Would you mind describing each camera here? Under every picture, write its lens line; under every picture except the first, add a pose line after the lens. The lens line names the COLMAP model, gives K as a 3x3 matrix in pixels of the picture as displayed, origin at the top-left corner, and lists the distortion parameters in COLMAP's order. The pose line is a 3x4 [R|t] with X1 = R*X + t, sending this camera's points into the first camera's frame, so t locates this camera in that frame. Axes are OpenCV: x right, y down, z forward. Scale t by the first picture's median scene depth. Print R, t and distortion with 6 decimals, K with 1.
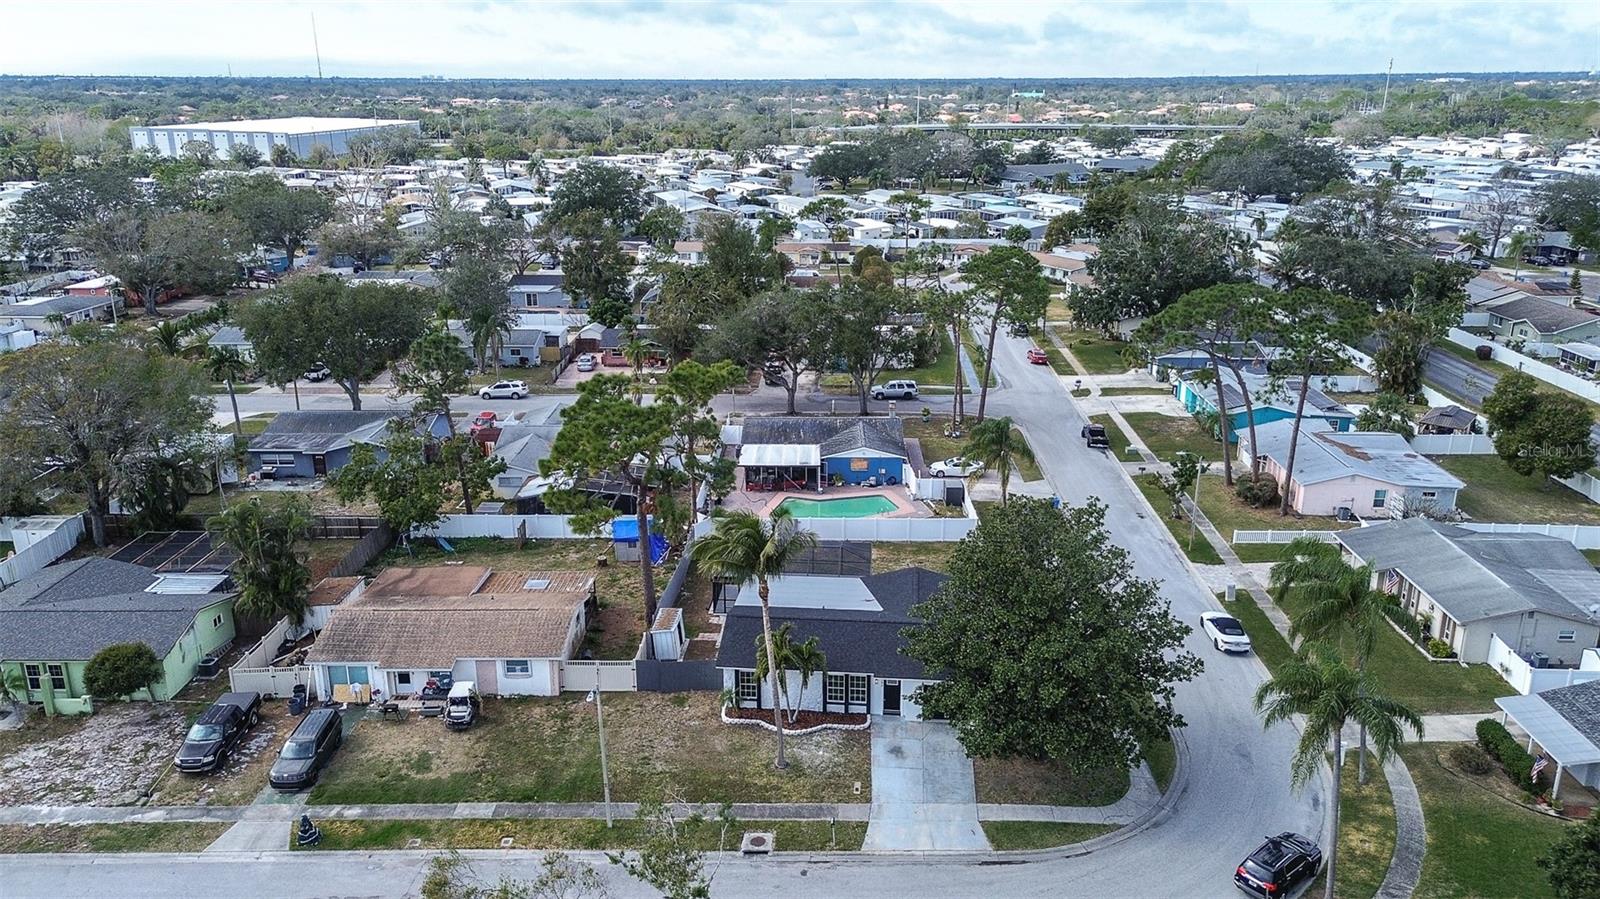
lens RADIAL K [[1163.3, 0, 807.5], [0, 1163.3, 448.5], [0, 0, 1]] dist [0.049714, -0.000341]
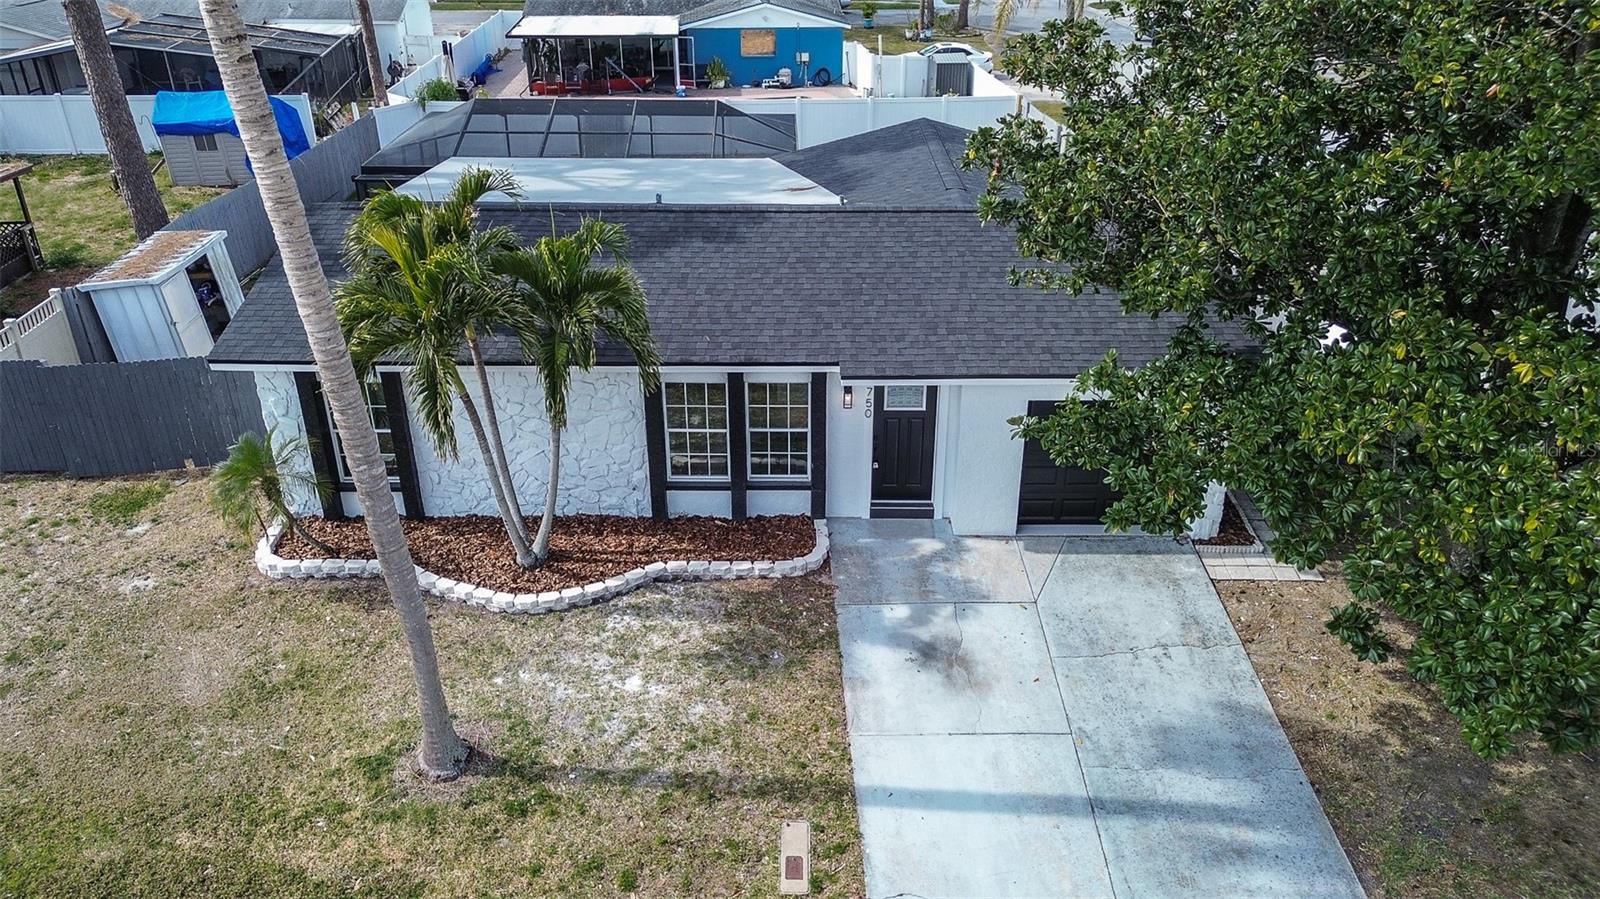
lens RADIAL K [[1163.3, 0, 807.5], [0, 1163.3, 448.5], [0, 0, 1]] dist [0.049714, -0.000341]
pose [[0.995912, -0.038373, 0.081767, 0.027676], [0.025229, 0.987417, 0.156114, 0.168270], [-0.086729, -0.153413, 0.984349, 0.732227]]
